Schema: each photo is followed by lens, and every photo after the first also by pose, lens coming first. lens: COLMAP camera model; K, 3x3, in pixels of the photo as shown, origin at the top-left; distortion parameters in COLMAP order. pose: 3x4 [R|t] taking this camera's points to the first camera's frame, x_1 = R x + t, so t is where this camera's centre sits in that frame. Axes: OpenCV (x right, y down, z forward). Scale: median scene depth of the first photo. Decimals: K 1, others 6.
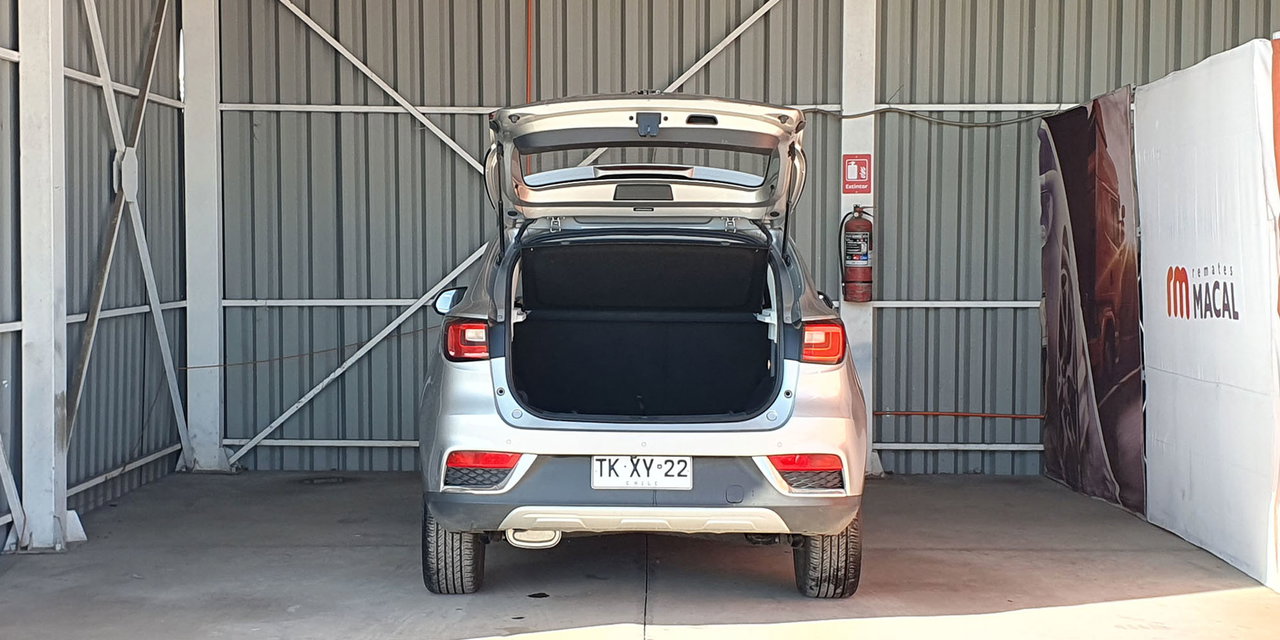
lens RADIAL K [[1709.9, 0, 606.8], [0, 1709.9, 311.4], [0, 0, 1]] dist [0.063958, 0.000000]
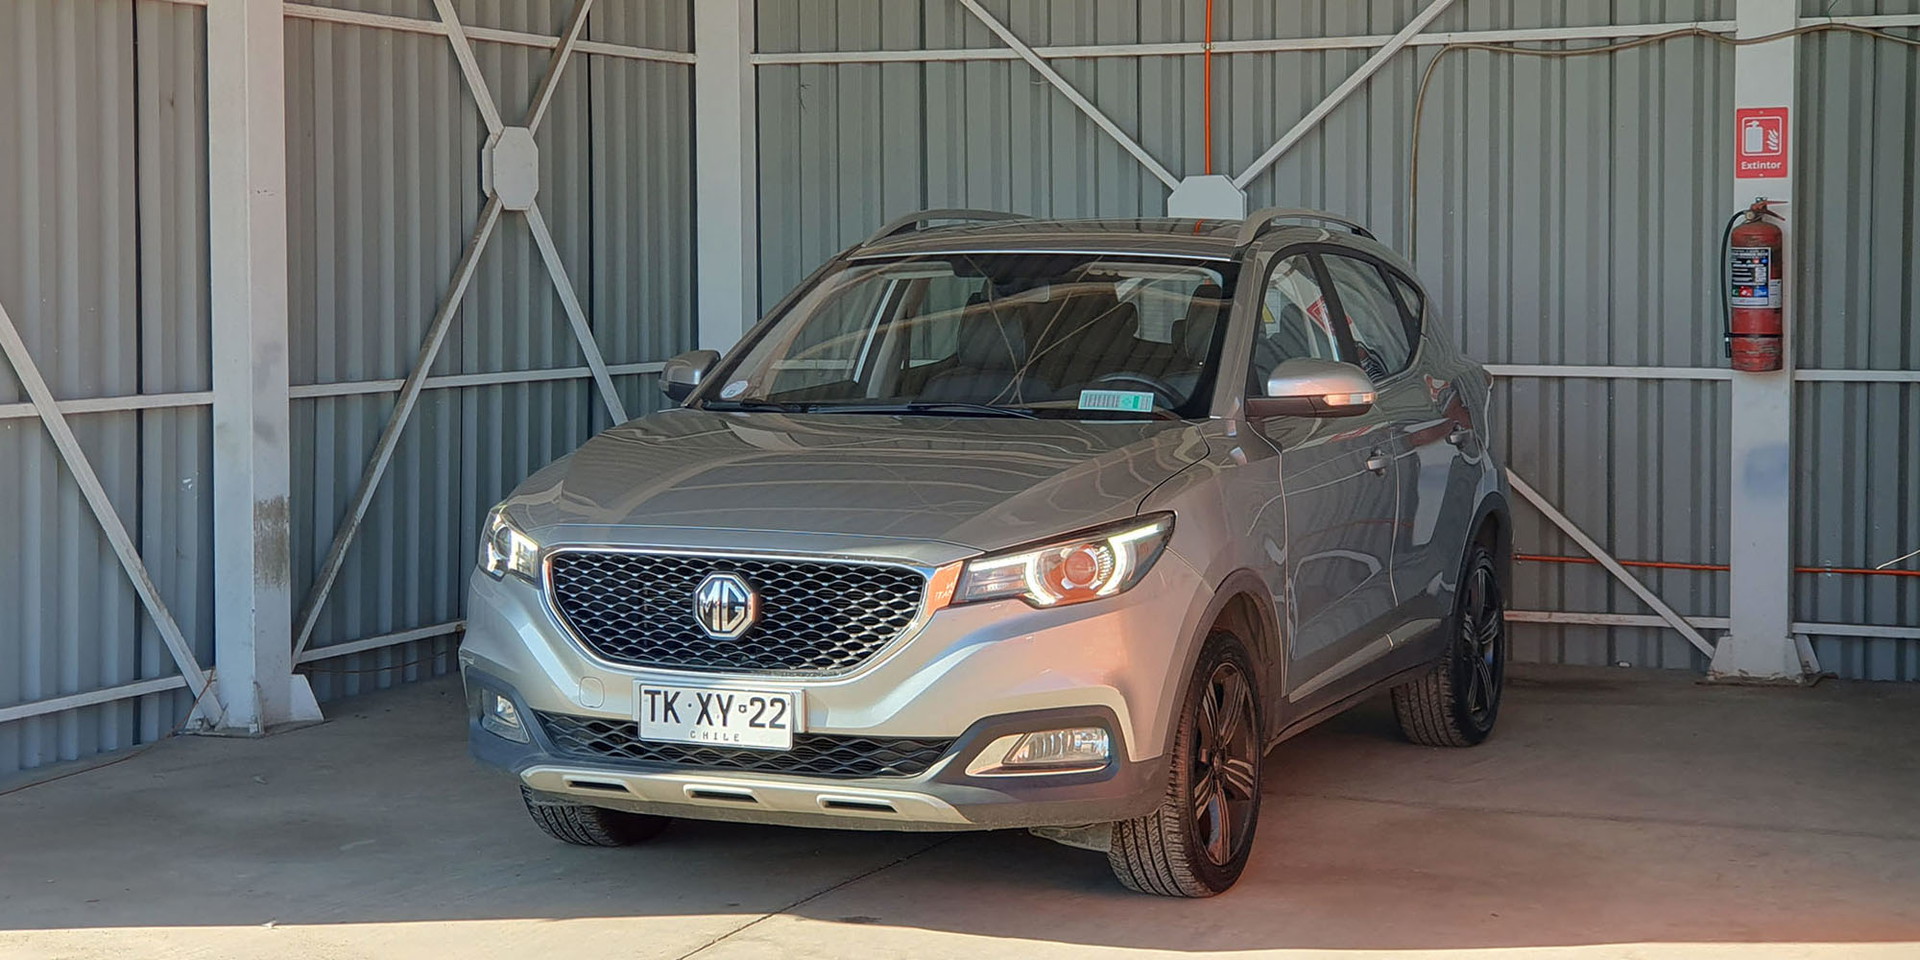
lens RADIAL K [[2864.0, 0, 977.7], [0, 2864.0, 493.9], [0, 0, 1]] dist [0.042096, 0.000000]
pose [[0.937634, 0.023241, -0.346846, 0.233865], [-0.010053, 0.999158, 0.039773, -0.000283], [0.347478, -0.033805, 0.937078, 0.024248]]
